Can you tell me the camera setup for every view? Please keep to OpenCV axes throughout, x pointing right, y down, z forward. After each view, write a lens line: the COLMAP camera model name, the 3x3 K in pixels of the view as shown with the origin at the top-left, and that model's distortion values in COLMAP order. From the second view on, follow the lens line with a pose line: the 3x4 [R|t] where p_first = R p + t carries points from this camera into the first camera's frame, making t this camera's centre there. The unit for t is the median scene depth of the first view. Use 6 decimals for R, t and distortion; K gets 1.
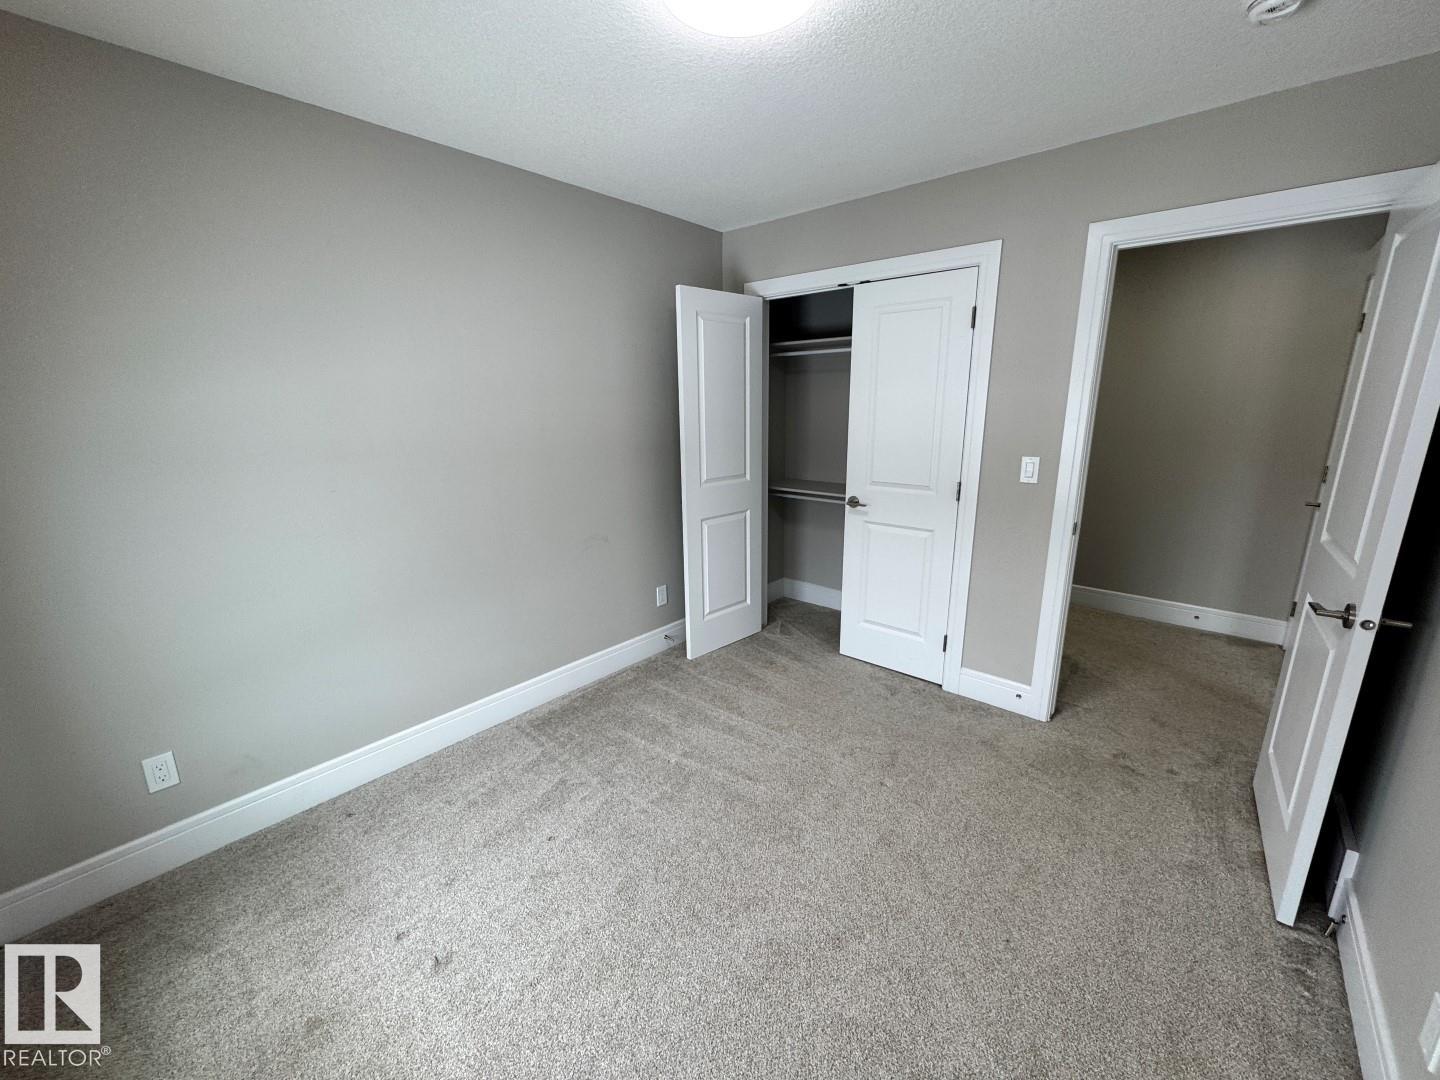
lens RADIAL K [[572.6, 0, 719.6], [0, 572.6, 541.2], [0, 0, 1]] dist [-0.000961, -0.000612]
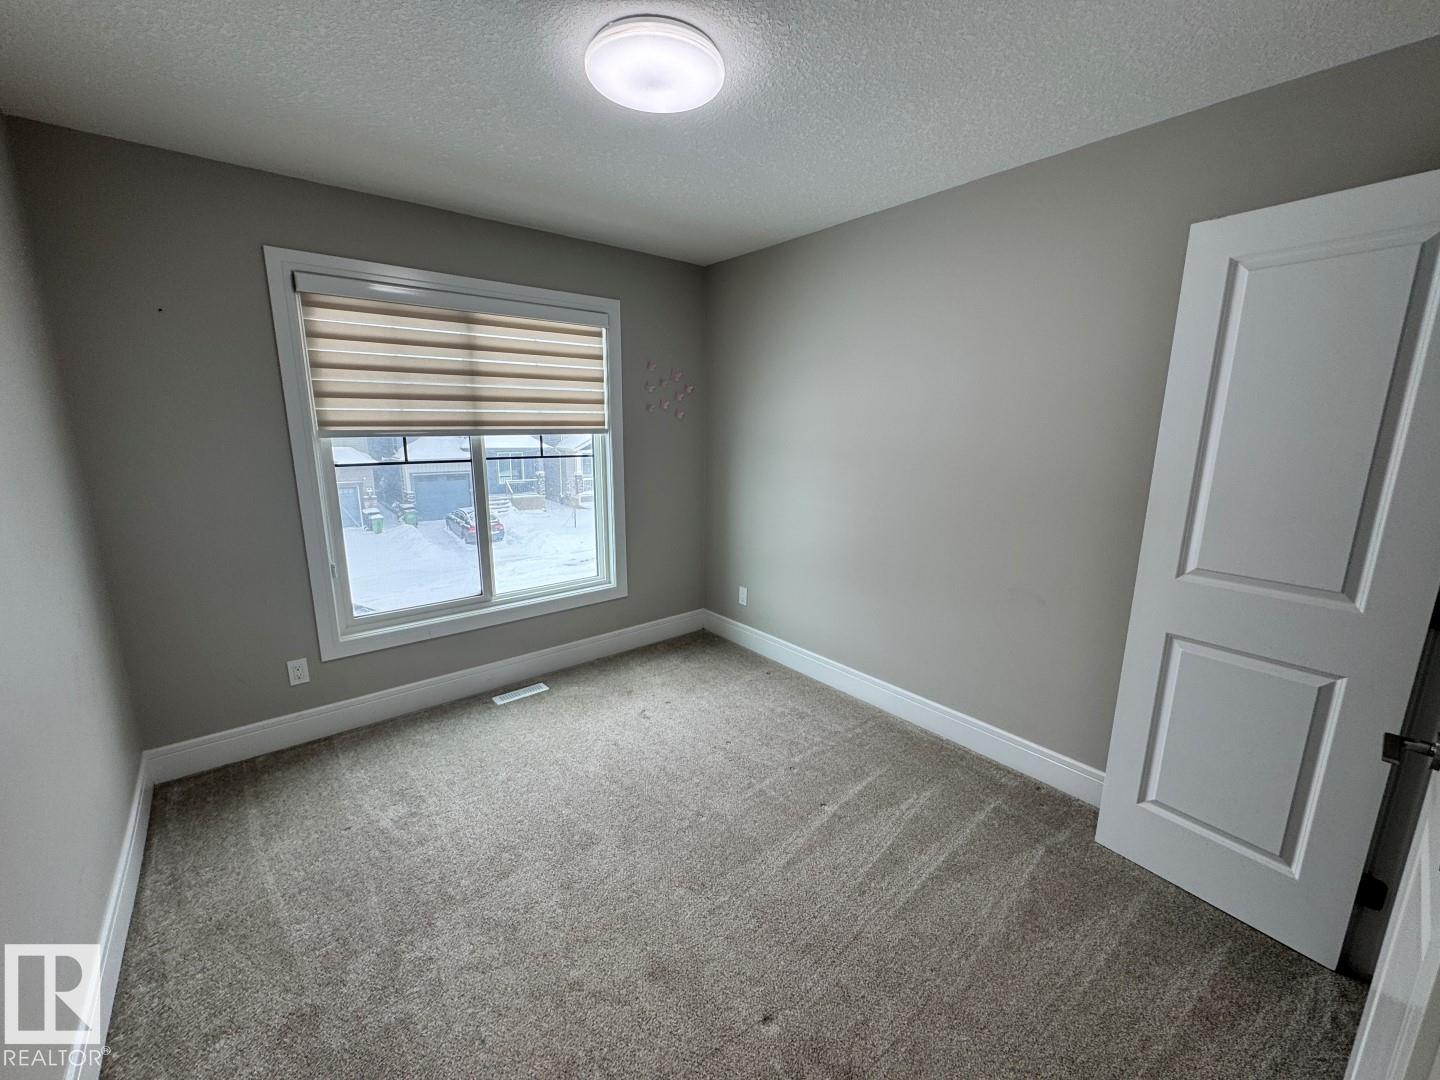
lens RADIAL K [[572.6, 0, 719.6], [0, 572.6, 541.2], [0, 0, 1]] dist [-0.000961, -0.000612]
pose [[-0.158747, 0.213873, -0.963876, 0.649534], [-0.242075, 0.938026, 0.248006, -0.180792], [0.957183, 0.272701, -0.097136, 0.708113]]
